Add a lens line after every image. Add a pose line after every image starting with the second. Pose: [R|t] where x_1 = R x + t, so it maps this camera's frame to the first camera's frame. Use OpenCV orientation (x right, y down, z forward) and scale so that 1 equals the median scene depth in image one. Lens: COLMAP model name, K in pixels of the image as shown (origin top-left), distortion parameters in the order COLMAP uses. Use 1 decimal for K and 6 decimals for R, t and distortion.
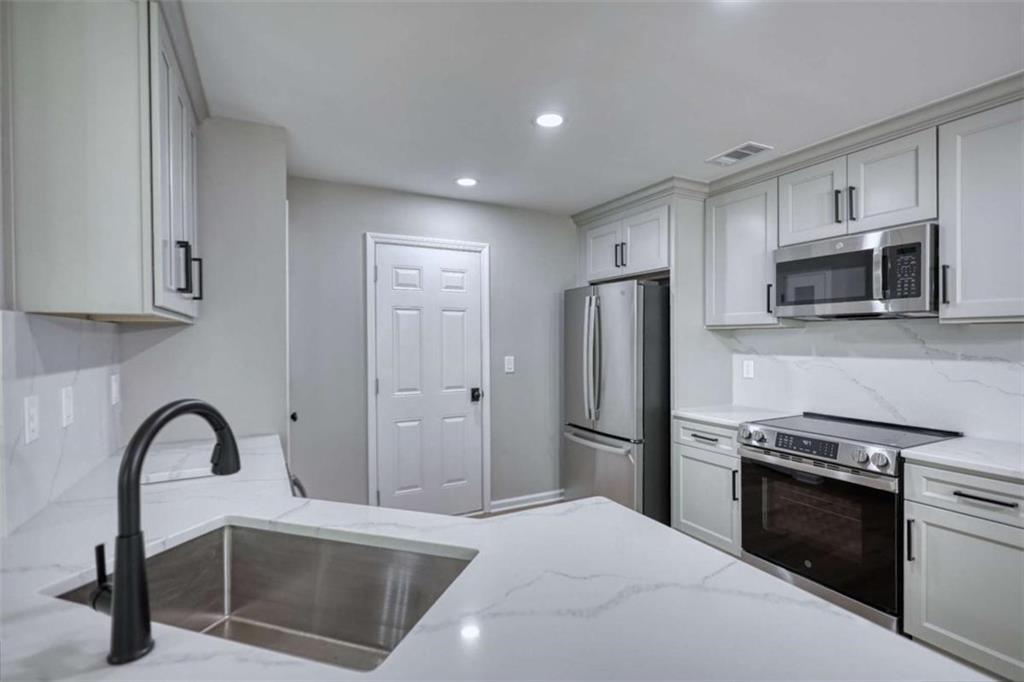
lens RADIAL K [[474.3, 0, 516.3], [0, 474.3, 344.5], [0, 0, 1]] dist [0.002803, -0.000158]
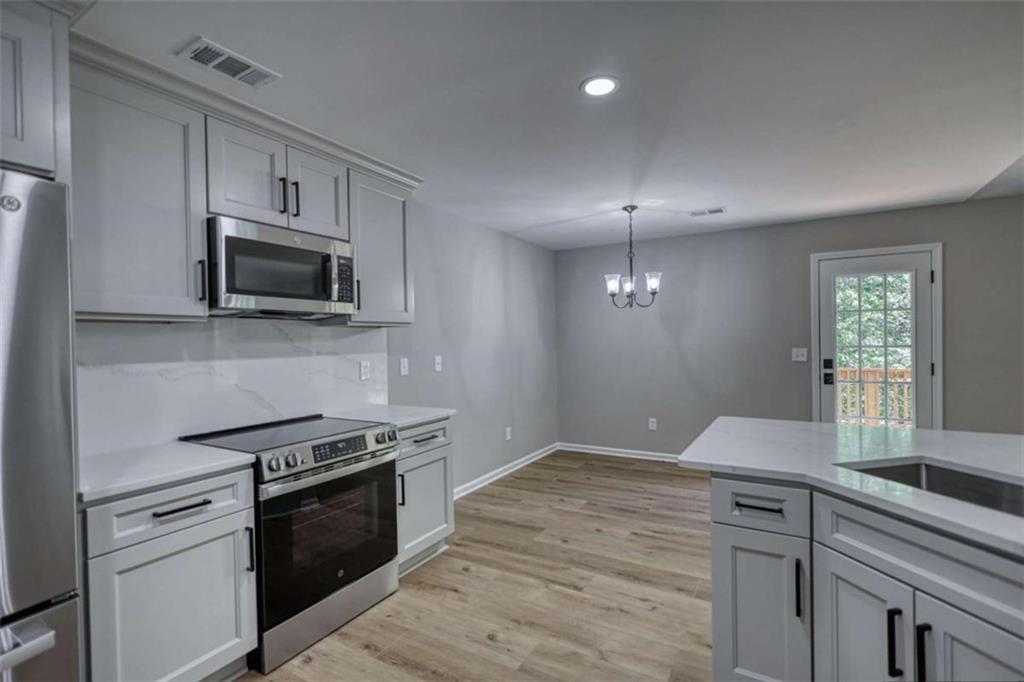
lens RADIAL K [[474.3, 0, 516.3], [0, 474.3, 344.5], [0, 0, 1]] dist [0.002803, -0.000158]
pose [[-0.524321, 0.002813, 0.851516, -0.327845], [0.027014, 0.999546, 0.013331, 0.001685], [-0.851092, 0.029993, -0.524159, 1.024108]]
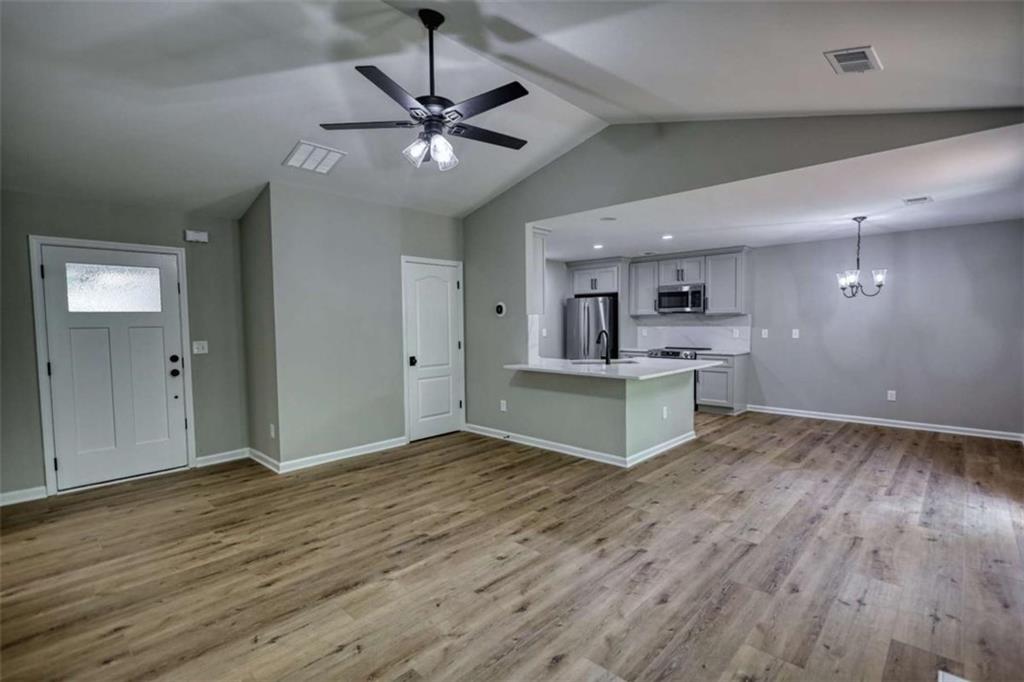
lens RADIAL K [[478.4, 0, 509.8], [0, 478.4, 343.4], [0, 0, 1]] dist [0.001749, 0.000021]
pose [[0.951780, -0.022258, 0.305971, -1.164354], [0.012465, 0.999347, 0.033921, 0.020294], [-0.306527, -0.028472, 0.951436, -1.433992]]
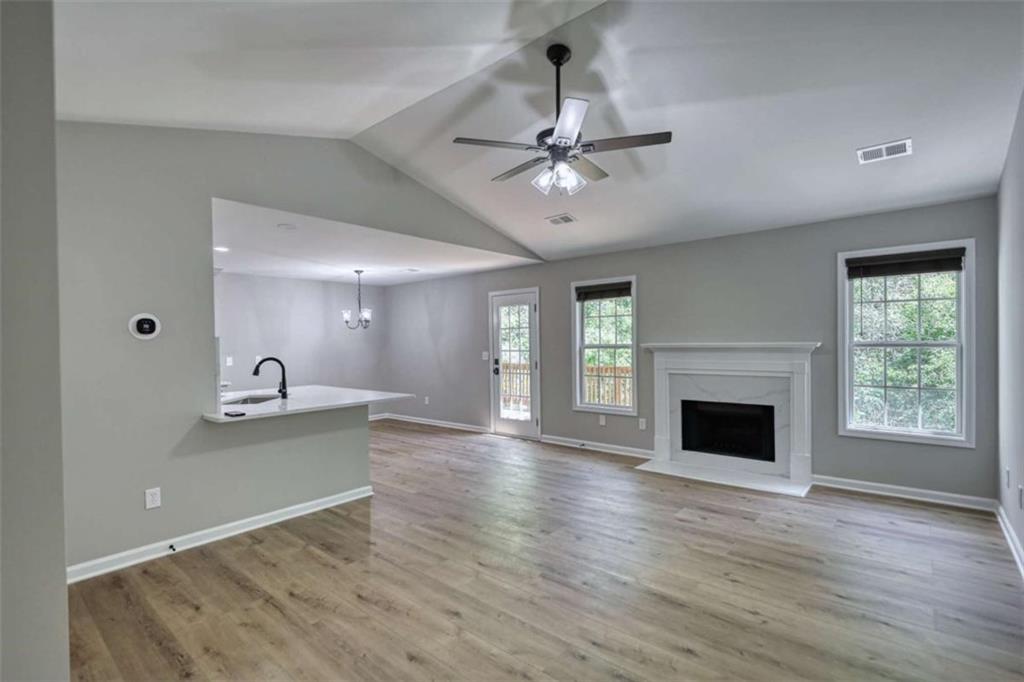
lens RADIAL K [[482.6, 0, 513.4], [0, 482.6, 342.9], [0, 0, 1]] dist [0.000494, -0.000011]
pose [[-0.371109, 0.005147, 0.928575, -1.976399], [0.027725, 0.999600, 0.005540, 0.003211], [-0.928176, 0.027800, -0.371103, 0.155204]]
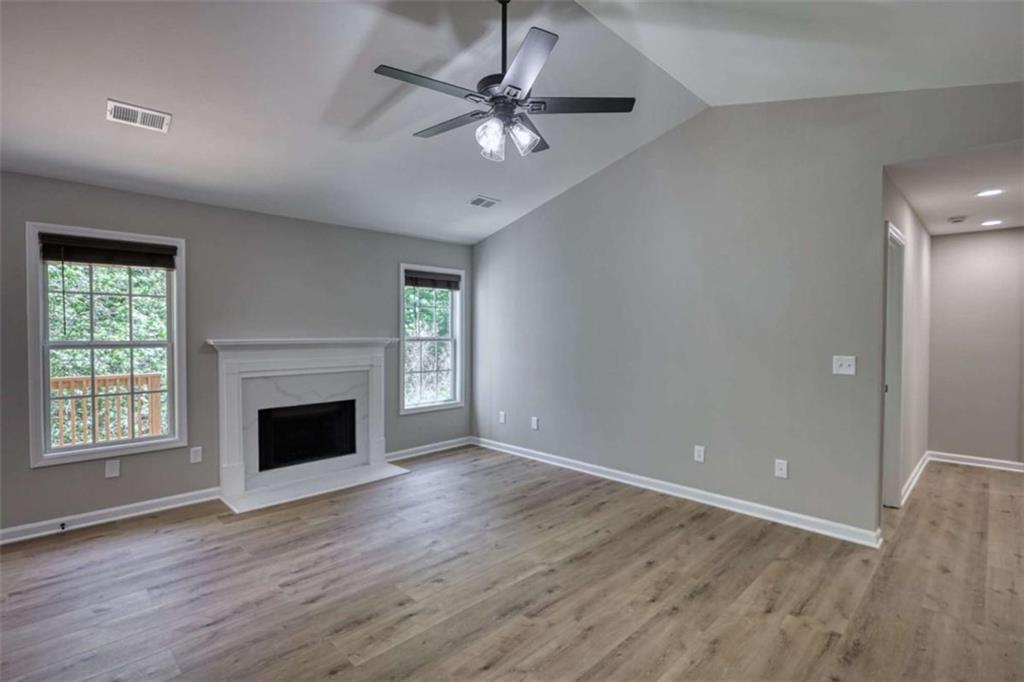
lens RADIAL K [[482.6, 0, 513.4], [0, 482.6, 342.9], [0, 0, 1]] dist [0.000494, -0.000011]
pose [[-0.956946, 0.011131, -0.290053, -0.737752], [0.000685, 0.999348, 0.036091, -0.008846], [0.290265, 0.034339, -0.956330, 0.533708]]
